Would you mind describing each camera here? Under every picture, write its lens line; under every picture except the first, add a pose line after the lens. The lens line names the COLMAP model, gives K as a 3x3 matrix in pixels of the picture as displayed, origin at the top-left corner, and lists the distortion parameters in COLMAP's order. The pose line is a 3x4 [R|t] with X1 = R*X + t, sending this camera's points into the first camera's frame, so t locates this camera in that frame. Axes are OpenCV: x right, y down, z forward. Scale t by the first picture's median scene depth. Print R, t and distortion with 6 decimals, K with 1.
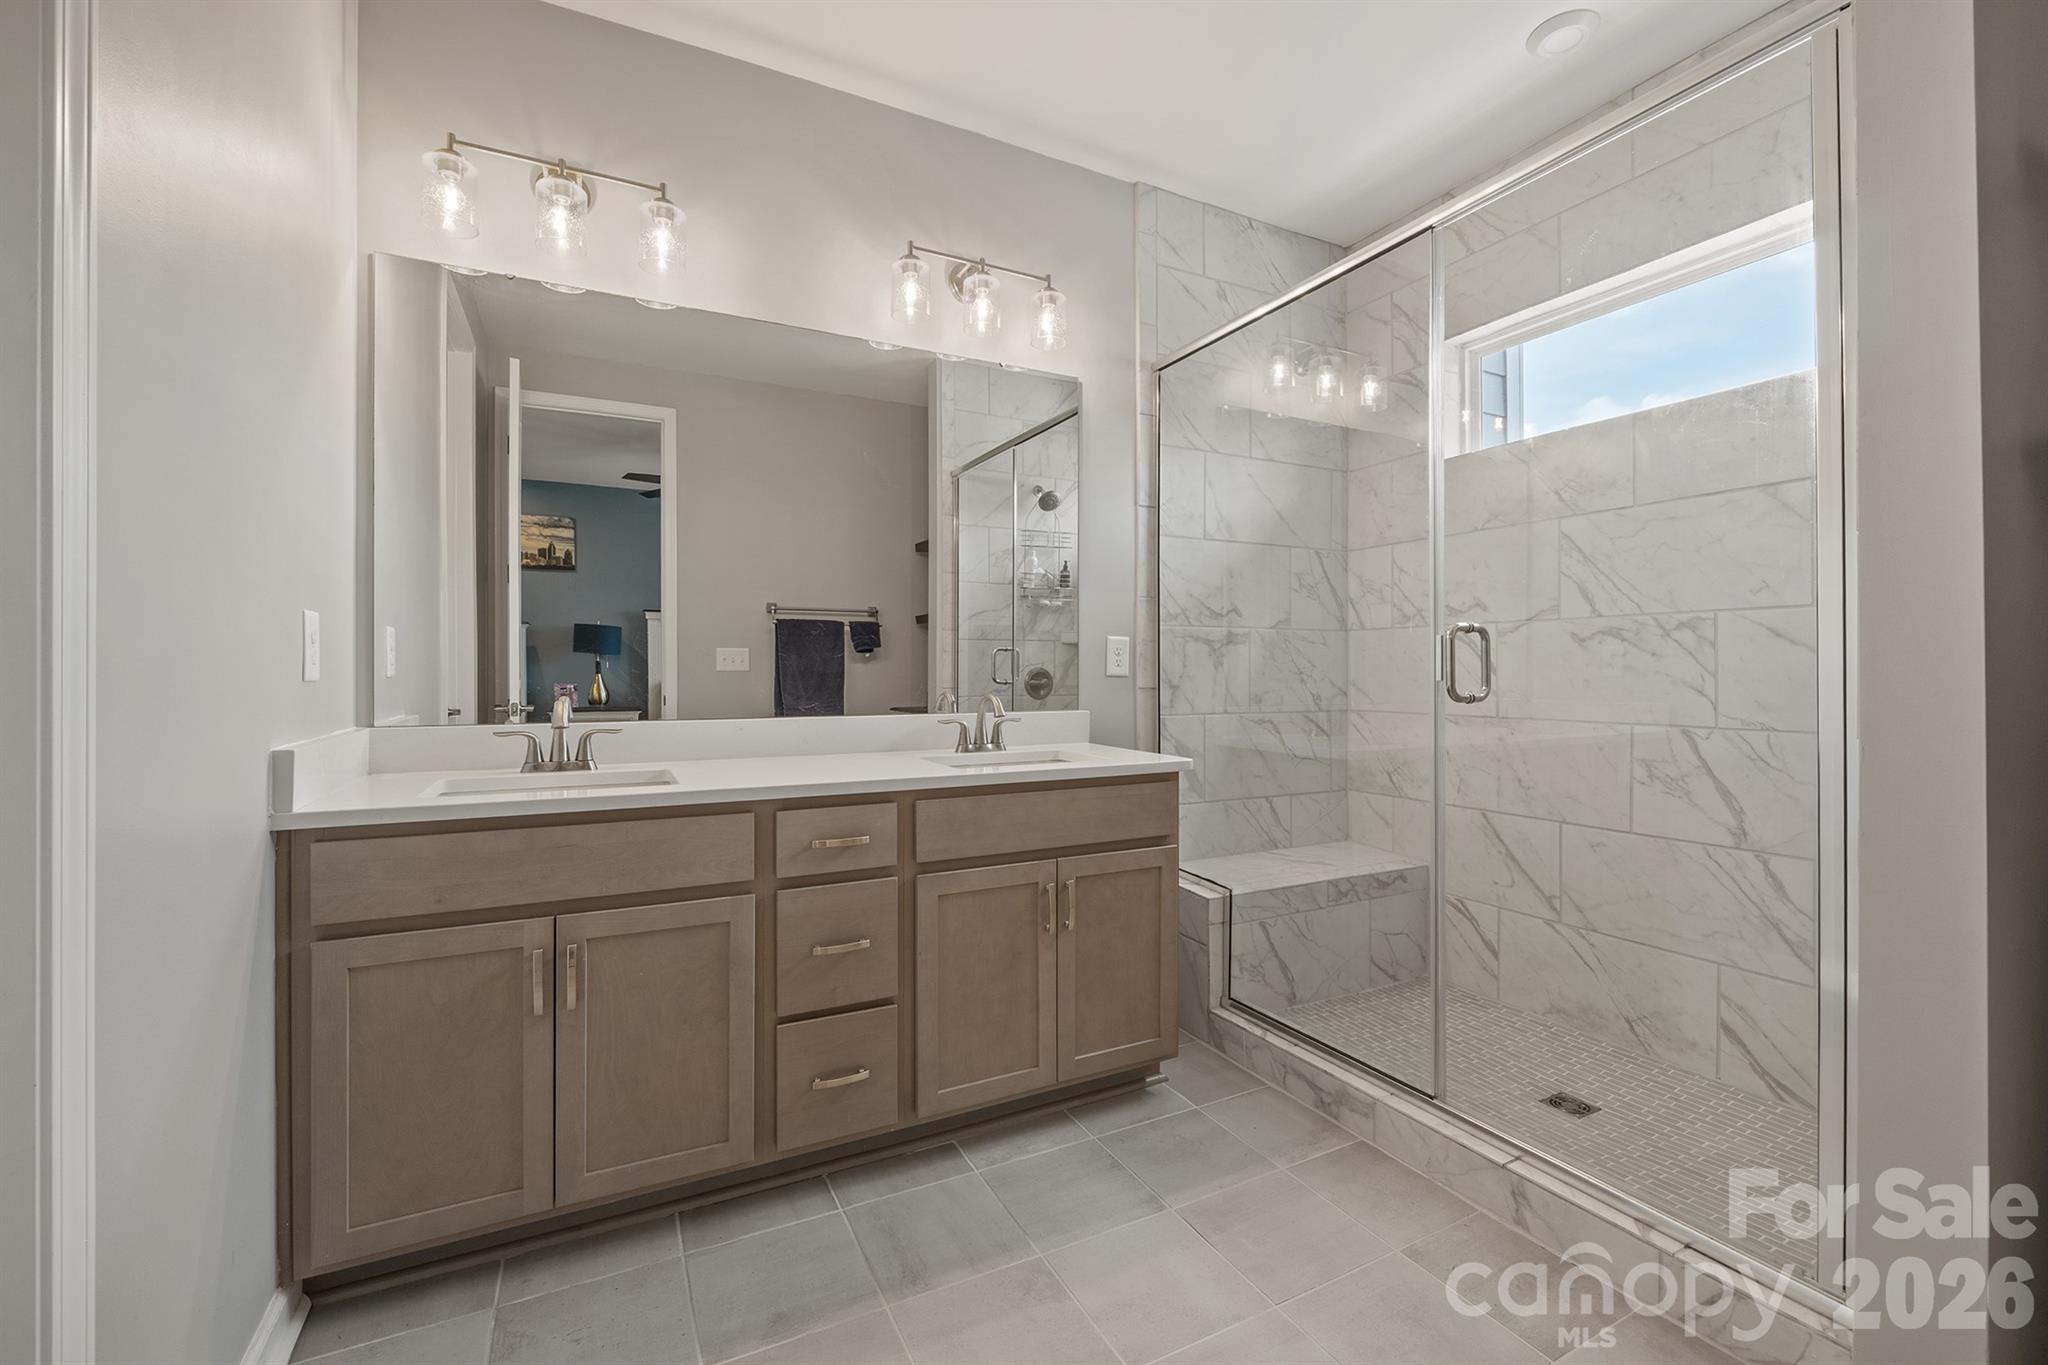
lens RADIAL K [[868.0, 0, 1019.3], [0, 868.0, 677.7], [0, 0, 1]] dist [-0.002012, -0.000322]
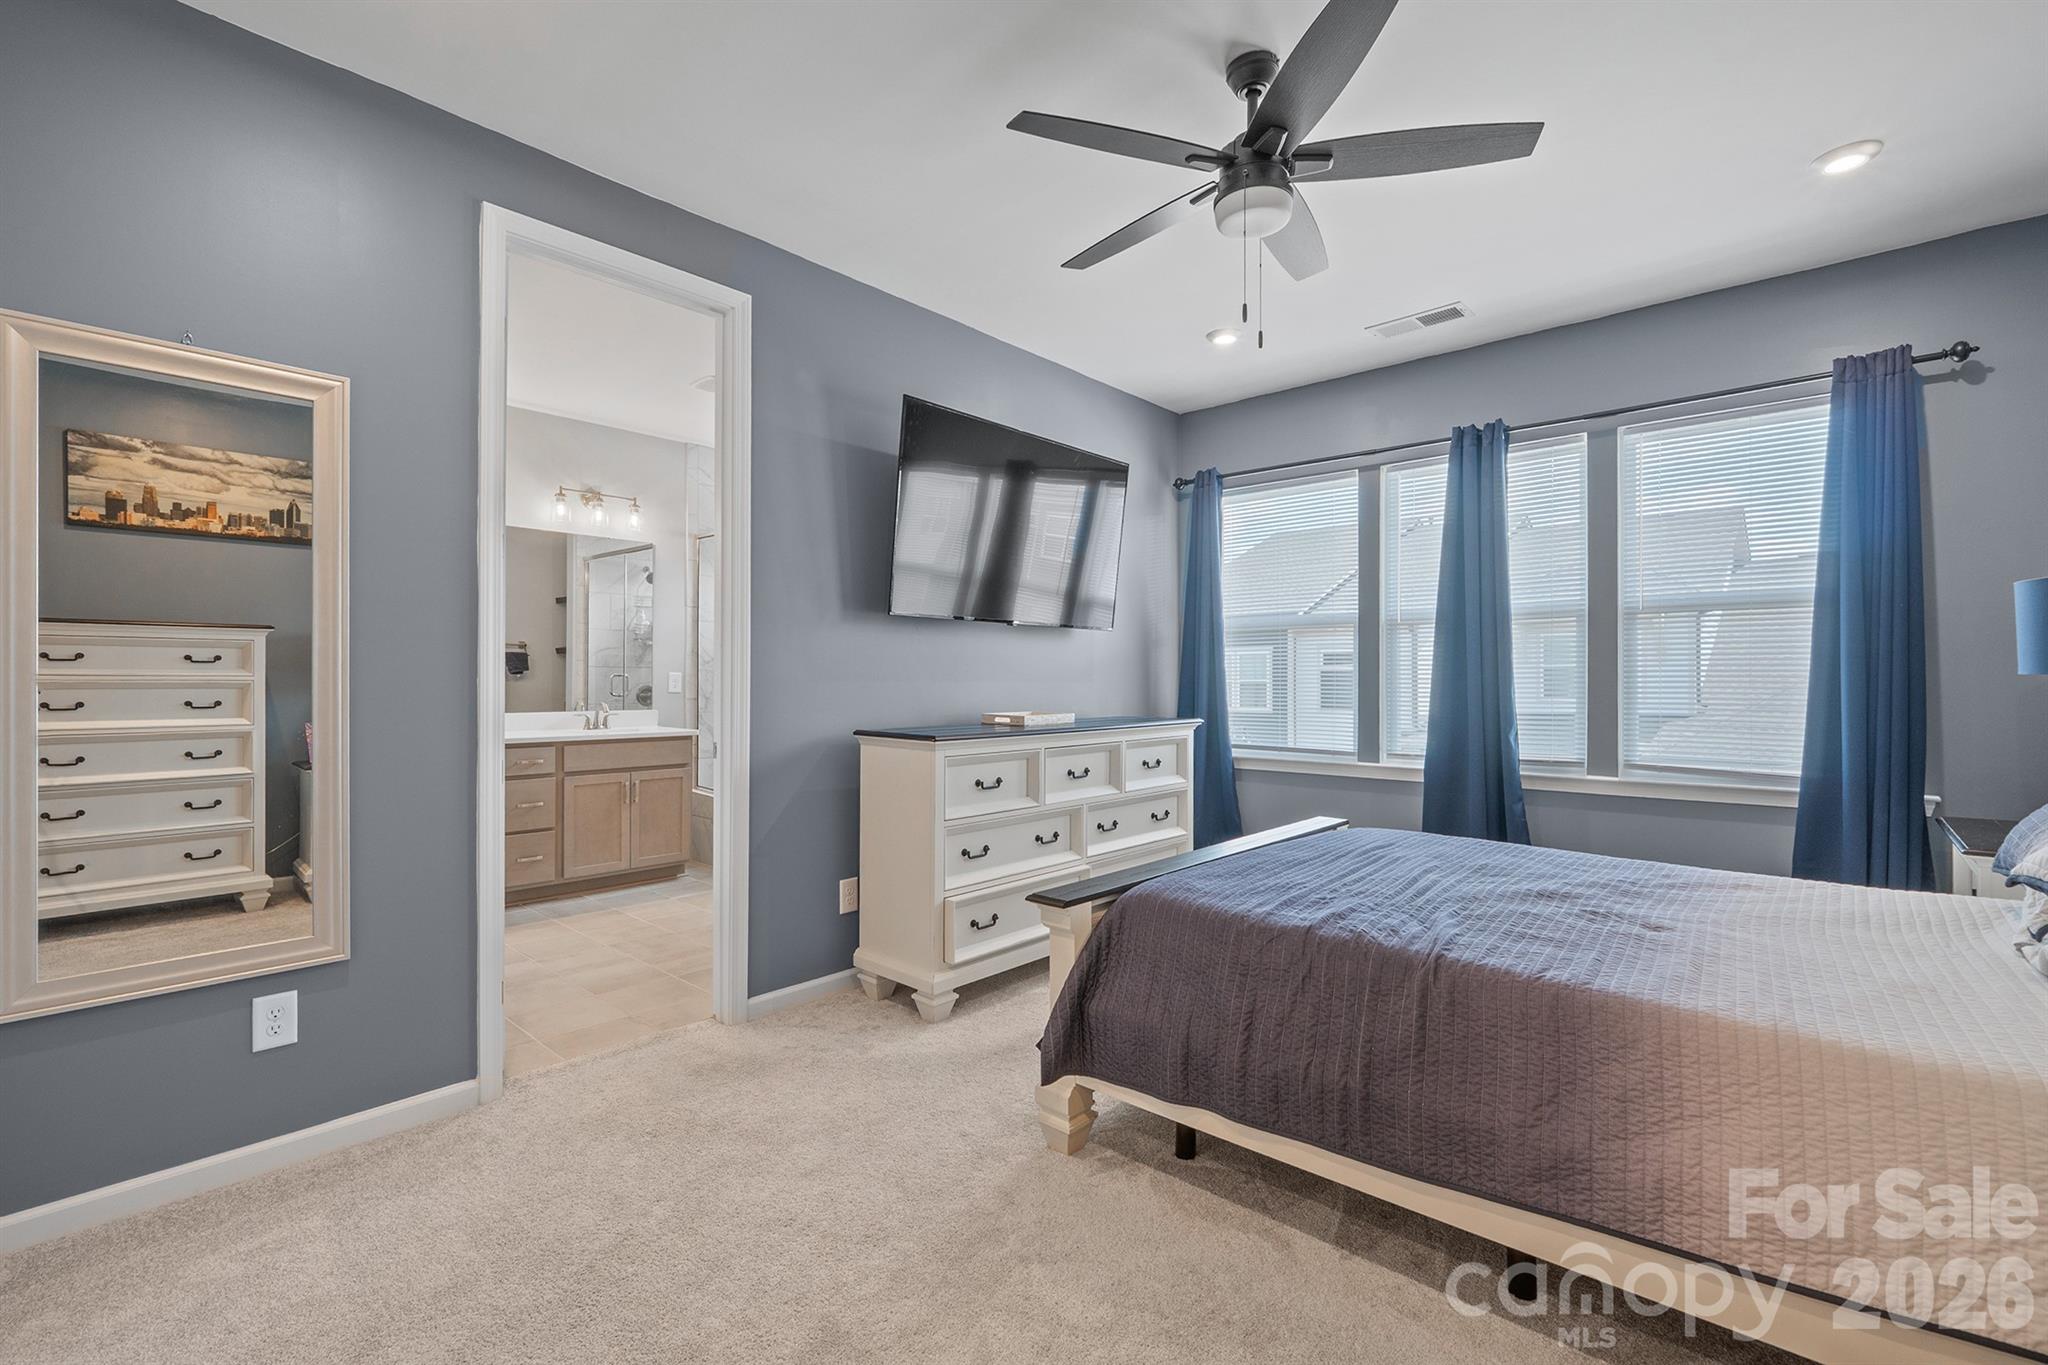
lens RADIAL K [[883.8, 0, 1005.8], [0, 883.8, 684.8], [0, 0, 1]] dist [-0.000689, 0.000131]
pose [[0.934603, 0.004538, 0.355663, 0.110796], [-0.003284, 0.999986, -0.004129, -0.015208], [-0.355677, 0.002691, 0.934605, -1.245351]]
